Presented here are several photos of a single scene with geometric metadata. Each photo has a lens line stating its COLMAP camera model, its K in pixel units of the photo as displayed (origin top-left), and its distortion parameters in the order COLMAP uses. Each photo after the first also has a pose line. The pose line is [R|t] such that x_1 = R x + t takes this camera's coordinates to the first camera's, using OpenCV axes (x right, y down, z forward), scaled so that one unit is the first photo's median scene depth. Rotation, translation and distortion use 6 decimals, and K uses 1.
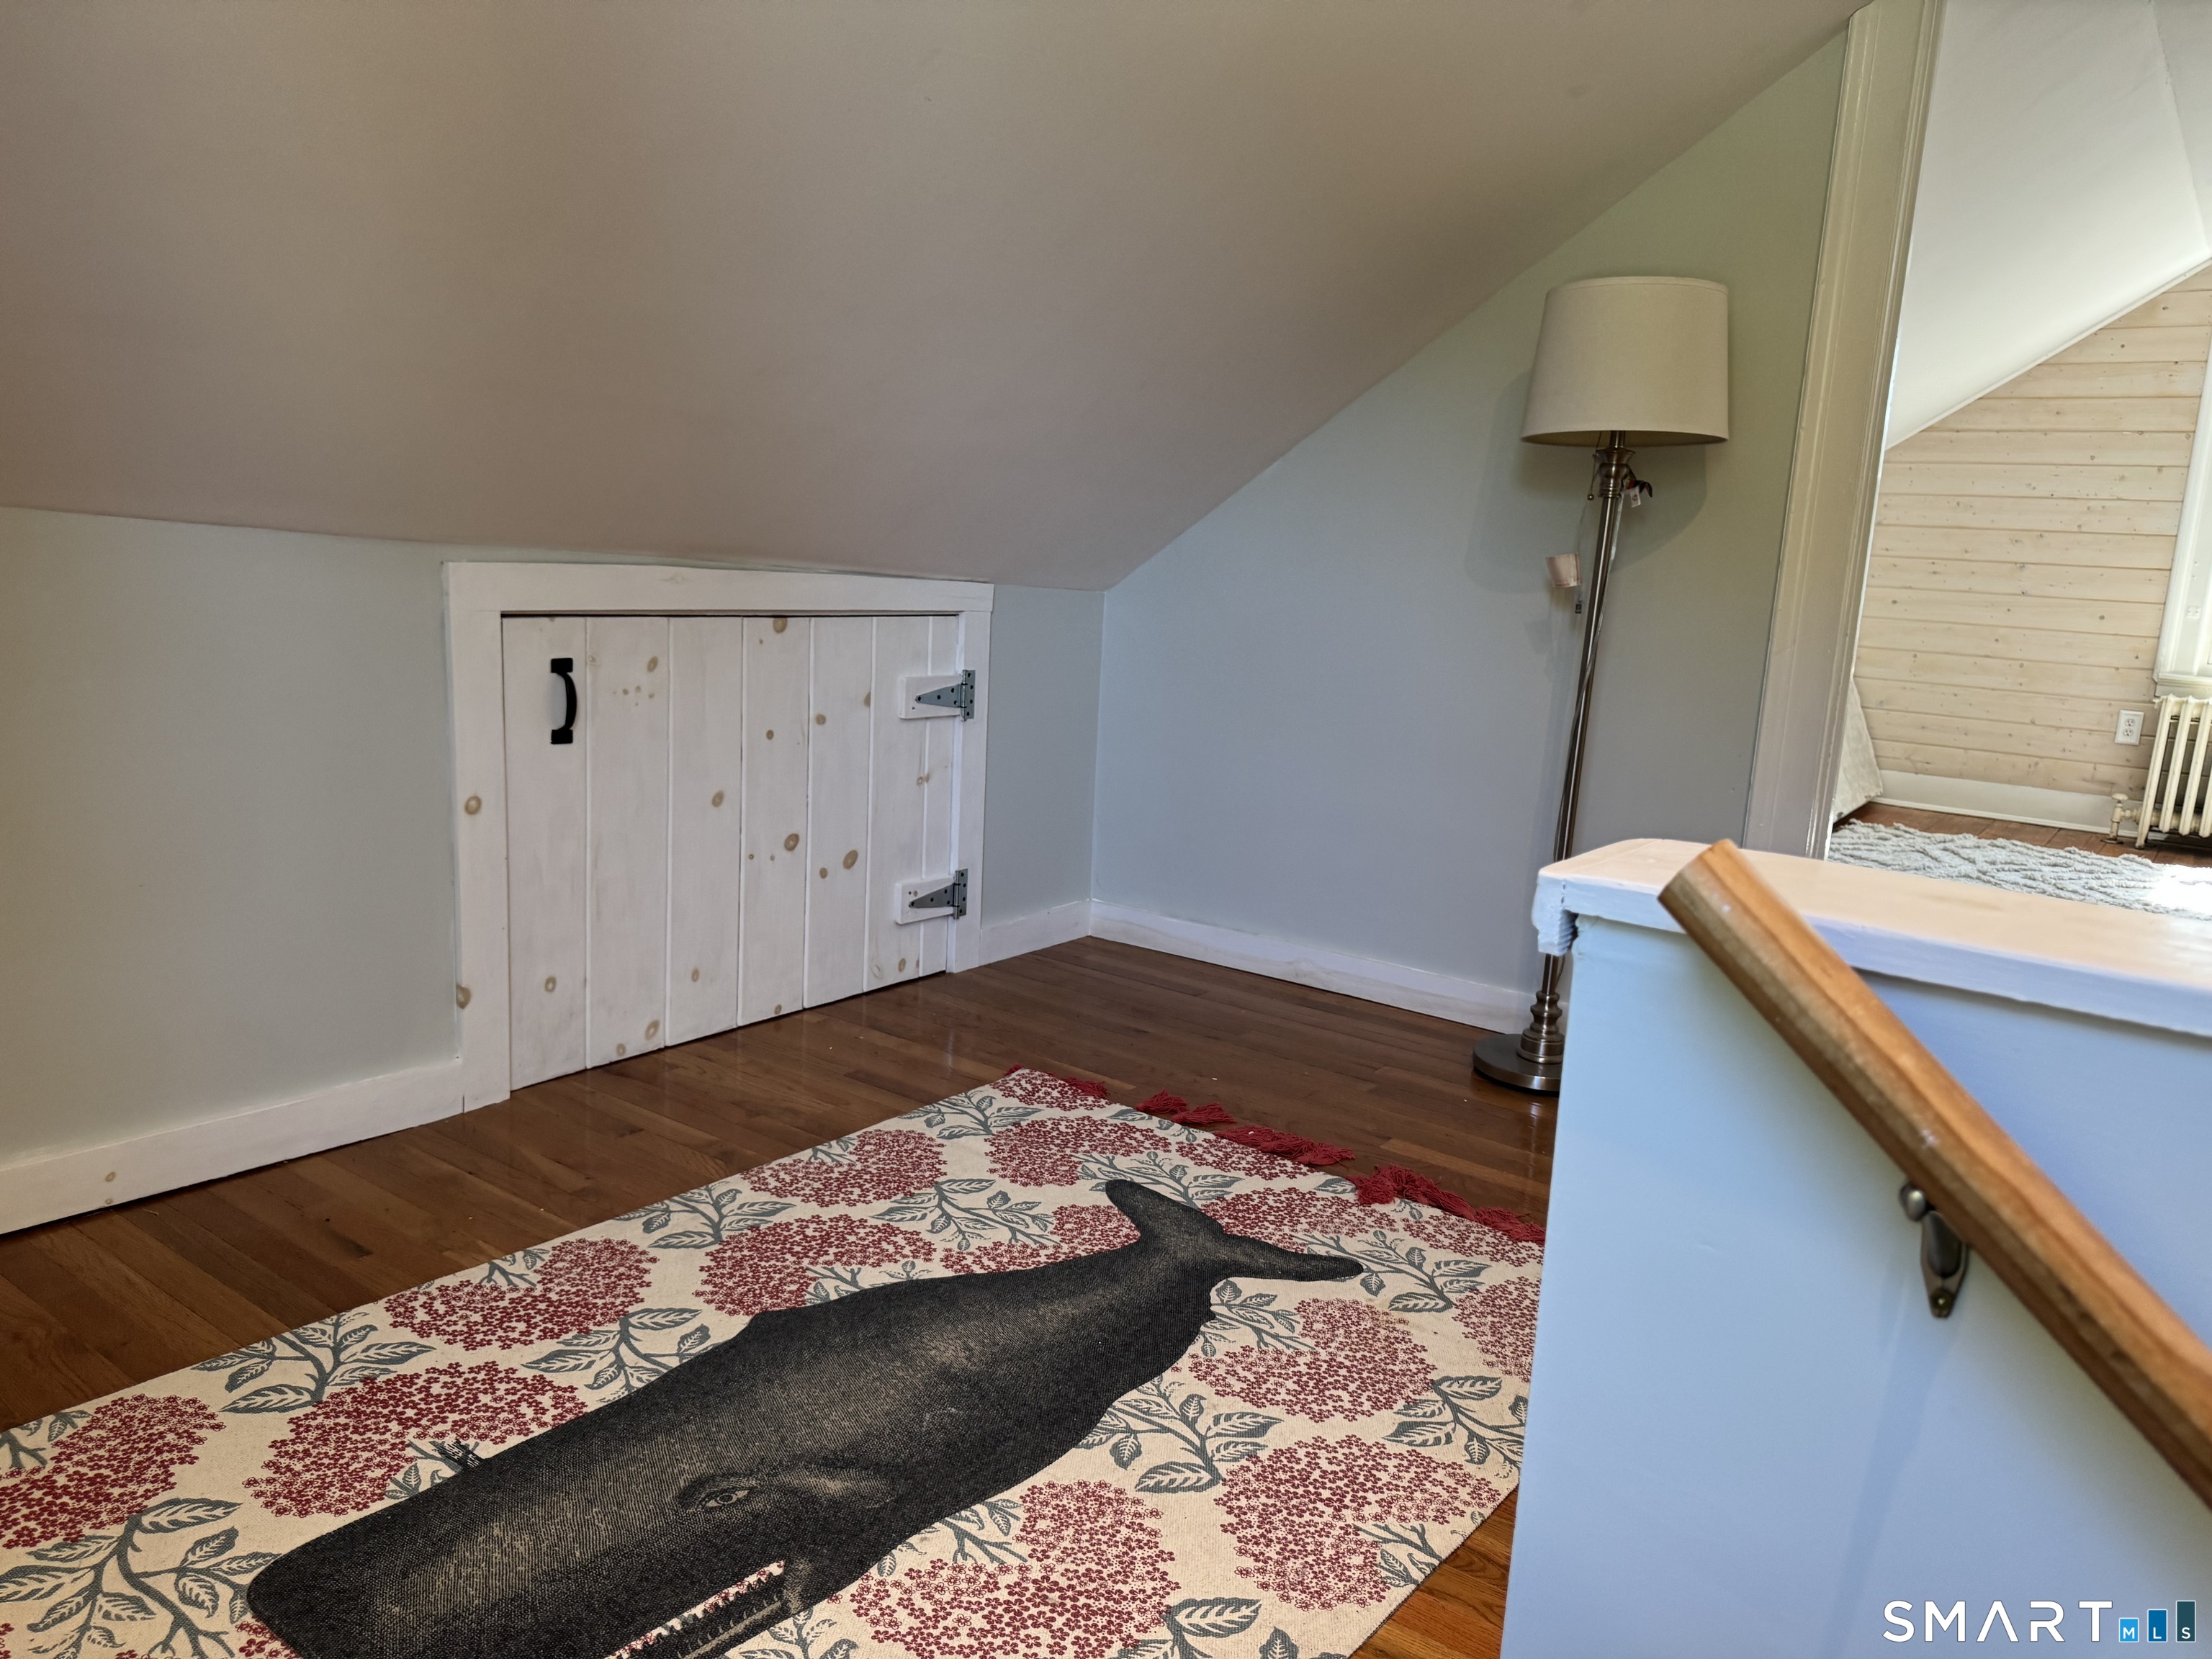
lens RADIAL K [[1591.2, 0, 1058.3], [0, 1591.2, 833.4], [0, 0, 1]] dist [-0.004796, -0.005710]
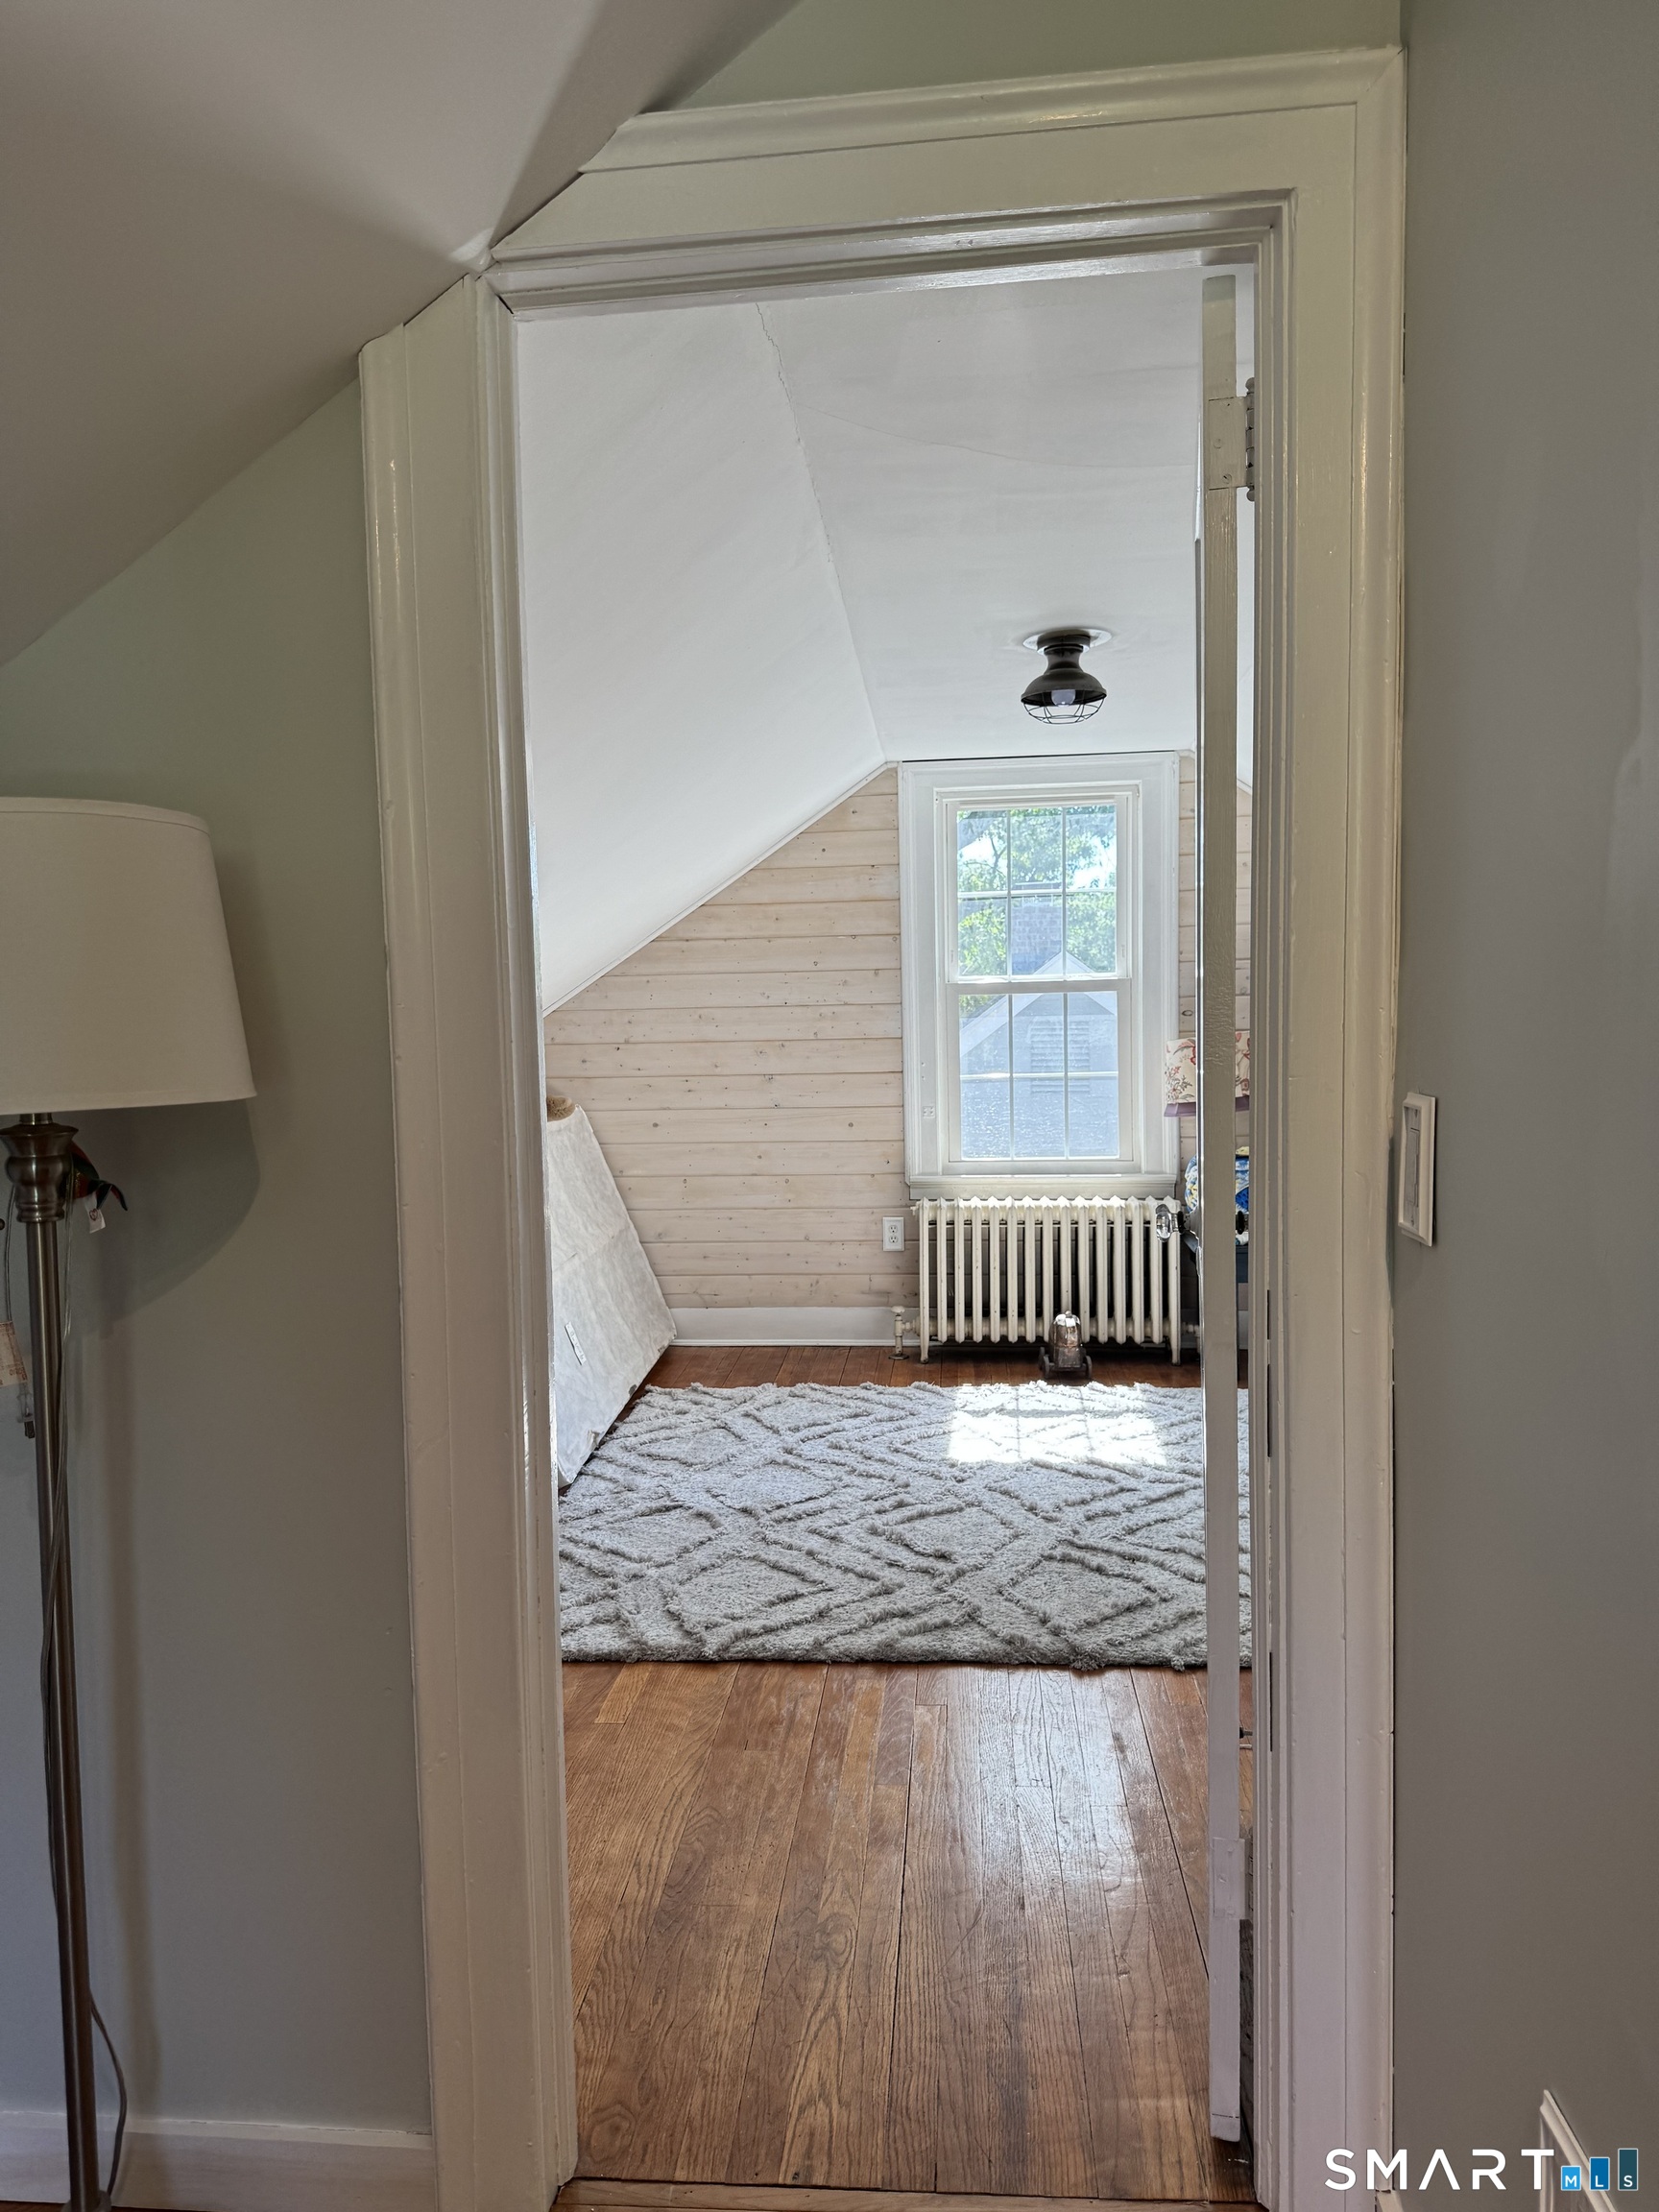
lens RADIAL K [[1603.2, 0, 829.5], [0, 1603.2, 1106.0], [0, 0, 1]] dist [0.102783, -0.125283]
pose [[0.835647, -0.097407, 0.540560, 0.126559], [0.164950, 0.983227, -0.077822, -0.074802], [-0.523913, 0.154197, 0.837698, 0.196332]]
